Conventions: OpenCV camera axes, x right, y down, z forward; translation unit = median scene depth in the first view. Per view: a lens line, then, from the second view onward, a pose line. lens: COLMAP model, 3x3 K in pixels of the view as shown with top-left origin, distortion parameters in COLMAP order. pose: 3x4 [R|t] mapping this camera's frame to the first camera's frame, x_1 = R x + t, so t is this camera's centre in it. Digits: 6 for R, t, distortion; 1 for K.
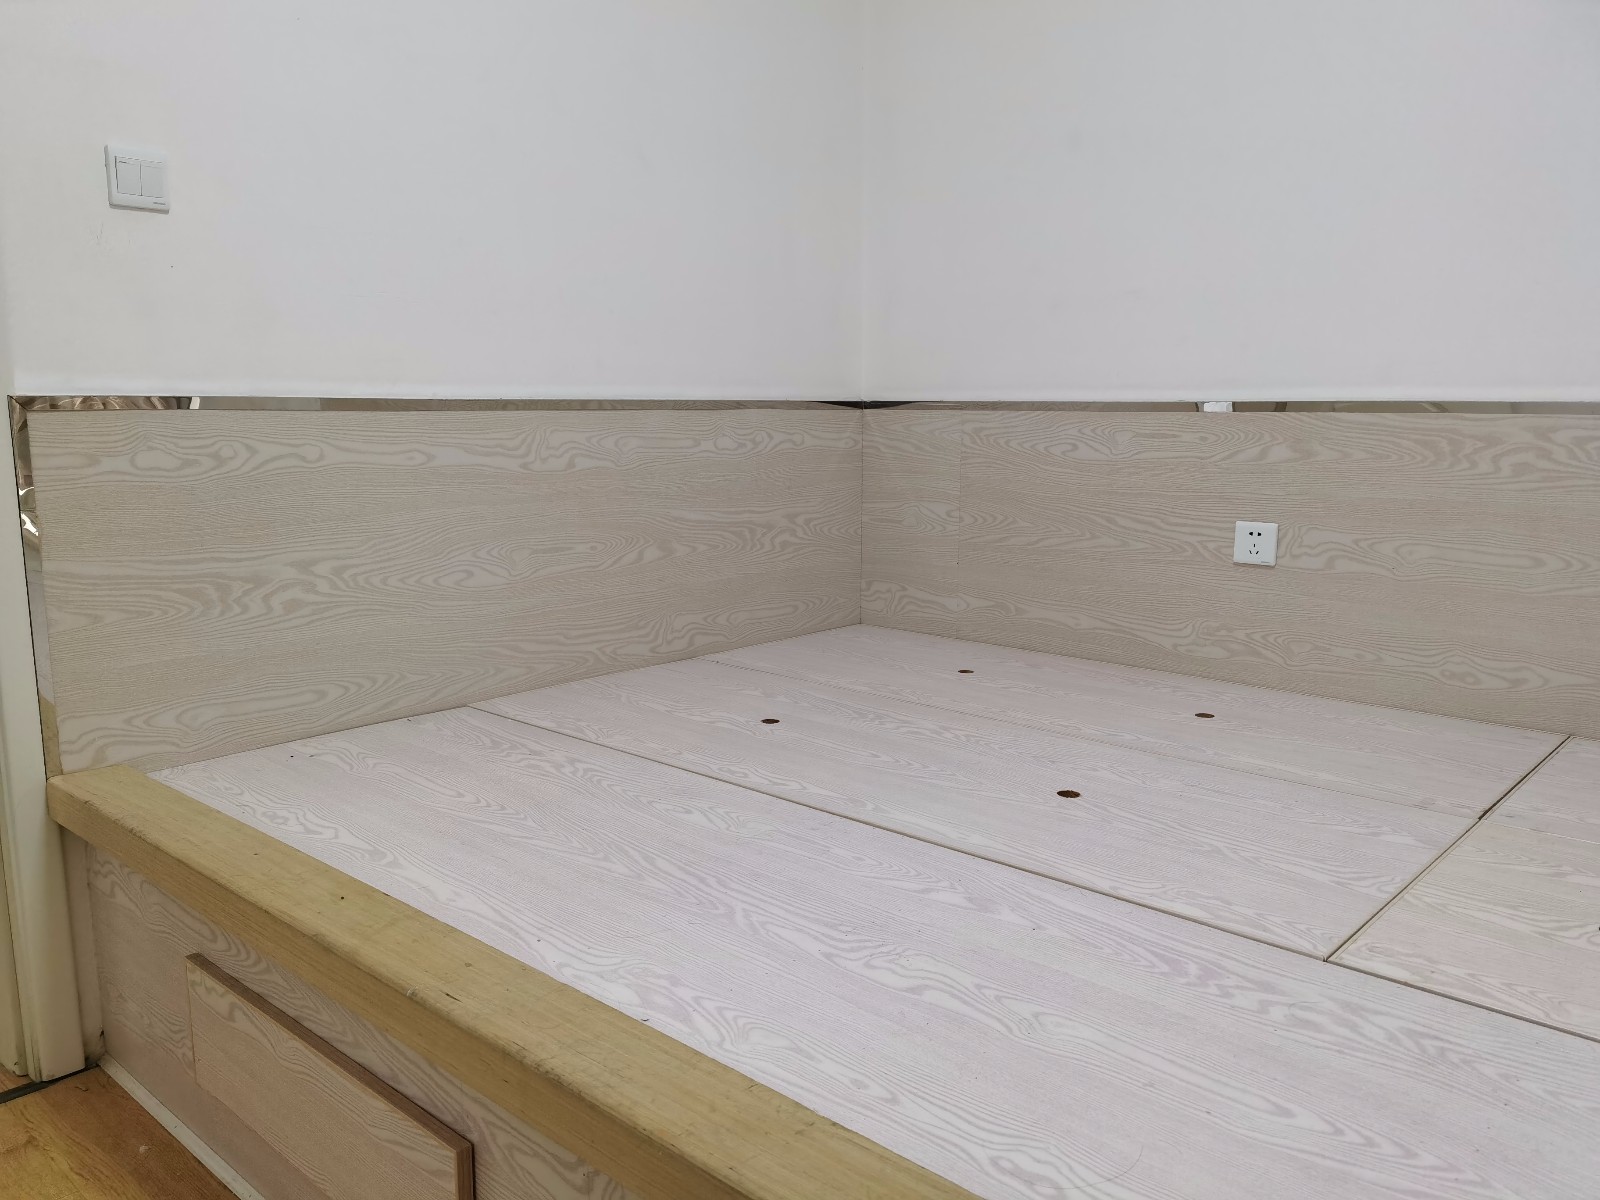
lens RADIAL K [[1245.3, 0, 799.6], [0, 1245.3, 609.5], [0, 0, 1]] dist [0.061333, -0.074117]
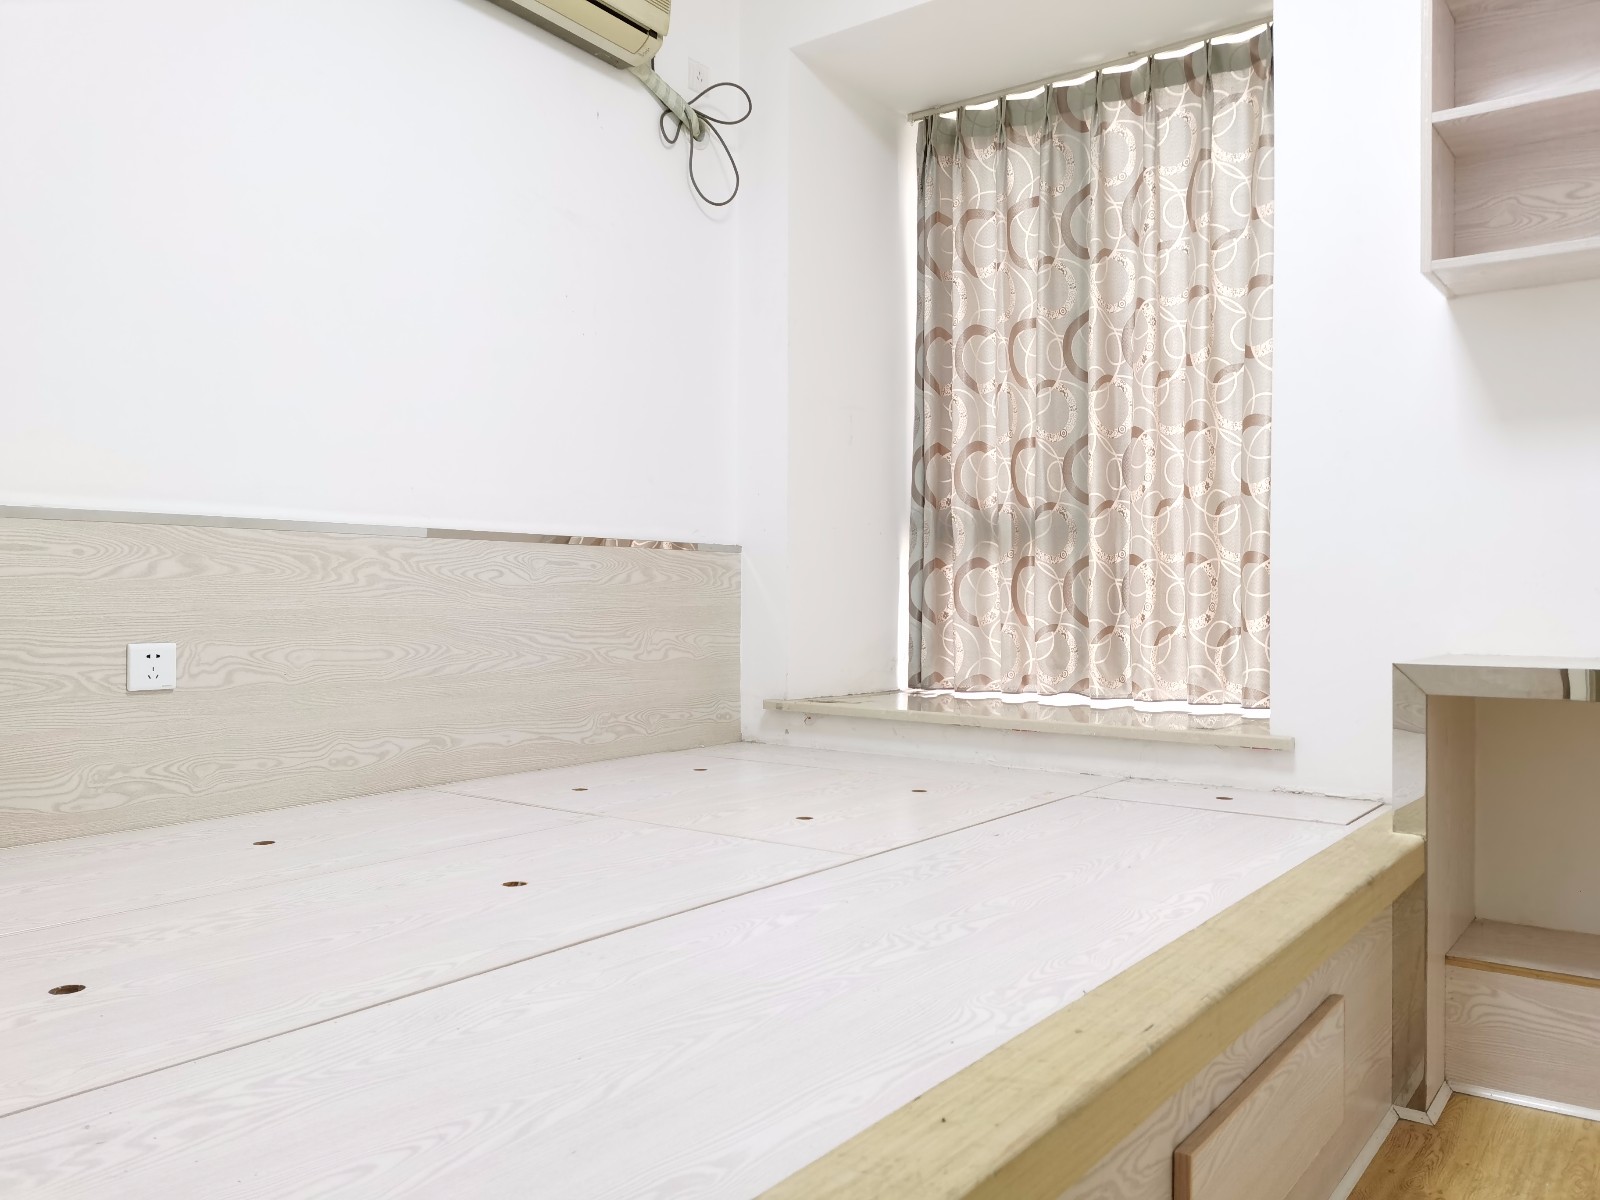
lens RADIAL K [[1245.3, 0, 792.3], [0, 1245.3, 600.5], [0, 0, 1]] dist [0.061333, -0.074117]
pose [[-0.098029, -0.003910, 0.995176, -0.626047], [0.164038, 0.986251, 0.020033, -0.045295], [-0.981571, 0.165210, -0.096040, 0.667870]]
